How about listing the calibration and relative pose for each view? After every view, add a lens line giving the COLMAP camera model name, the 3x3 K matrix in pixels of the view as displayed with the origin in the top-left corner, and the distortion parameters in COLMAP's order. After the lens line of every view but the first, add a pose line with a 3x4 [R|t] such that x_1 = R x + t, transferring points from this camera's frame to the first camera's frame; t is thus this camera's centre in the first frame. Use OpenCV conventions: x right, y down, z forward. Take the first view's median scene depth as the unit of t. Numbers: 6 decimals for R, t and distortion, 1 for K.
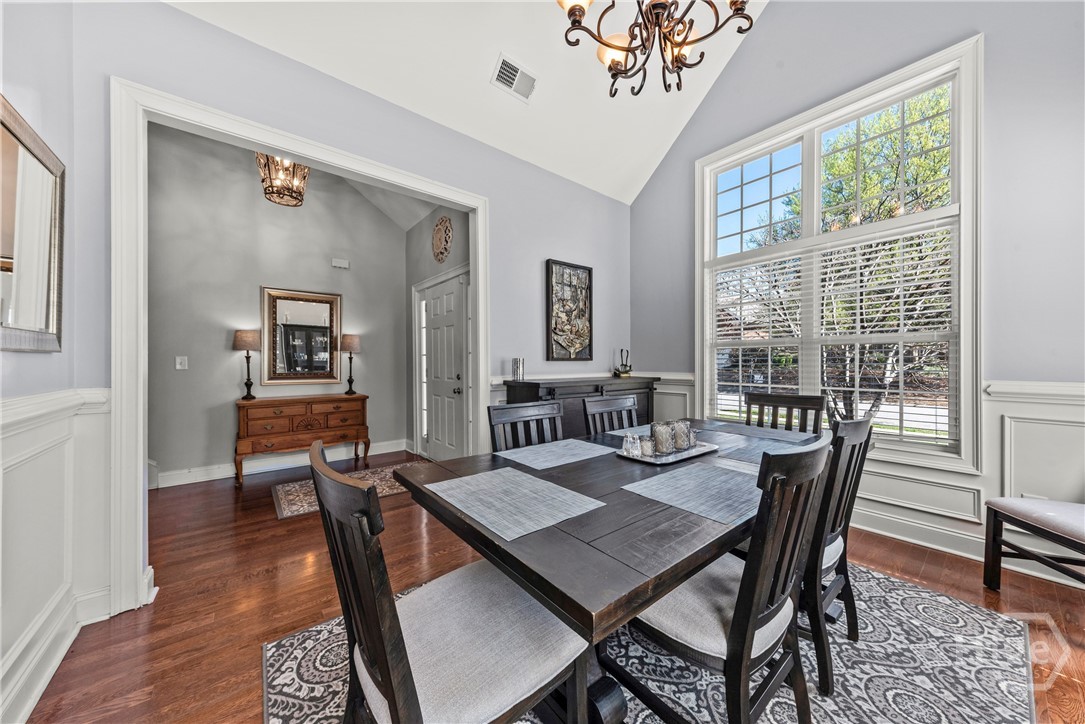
lens RADIAL K [[374.6, 0, 553.1], [0, 374.6, 364.5], [0, 0, 1]] dist [0.007549, 0.000257]
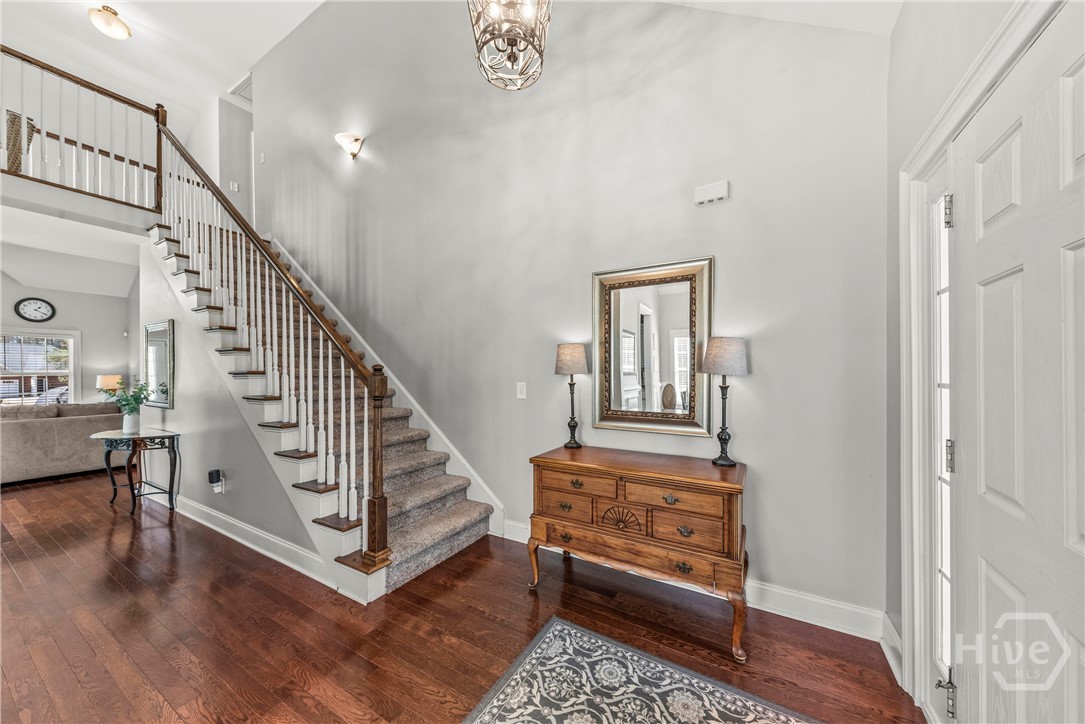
lens RADIAL K [[374.6, 0, 544.8], [0, 374.6, 370.2], [0, 0, 1]] dist [0.007549, 0.000257]
pose [[0.335388, 0.000381, -0.942080, -0.219392], [0.000316, 1.000000, 0.000517, -0.047904], [0.942080, -0.000471, 0.335388, 0.784144]]
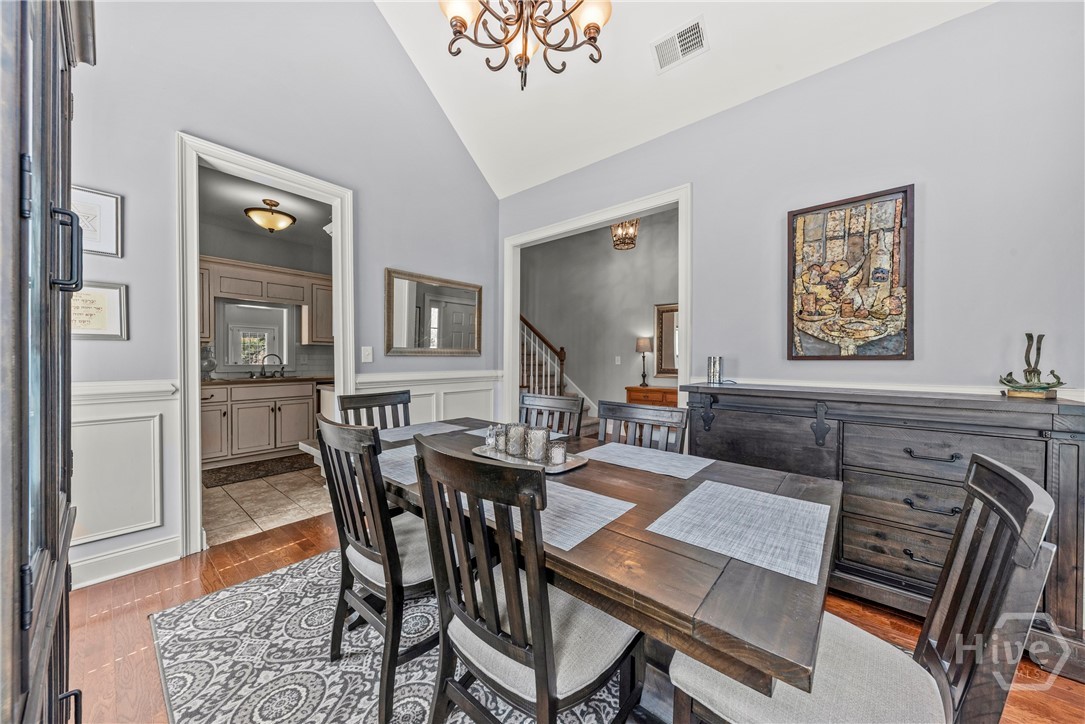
lens RADIAL K [[374.6, 0, 549.4], [0, 374.6, 359.7], [0, 0, 1]] dist [0.007549, 0.000257]
pose [[0.176807, 0.002989, -0.984241, 0.563629], [-0.010049, 0.999949, 0.001232, -0.006588], [0.984194, 0.009673, 0.176828, 0.422530]]
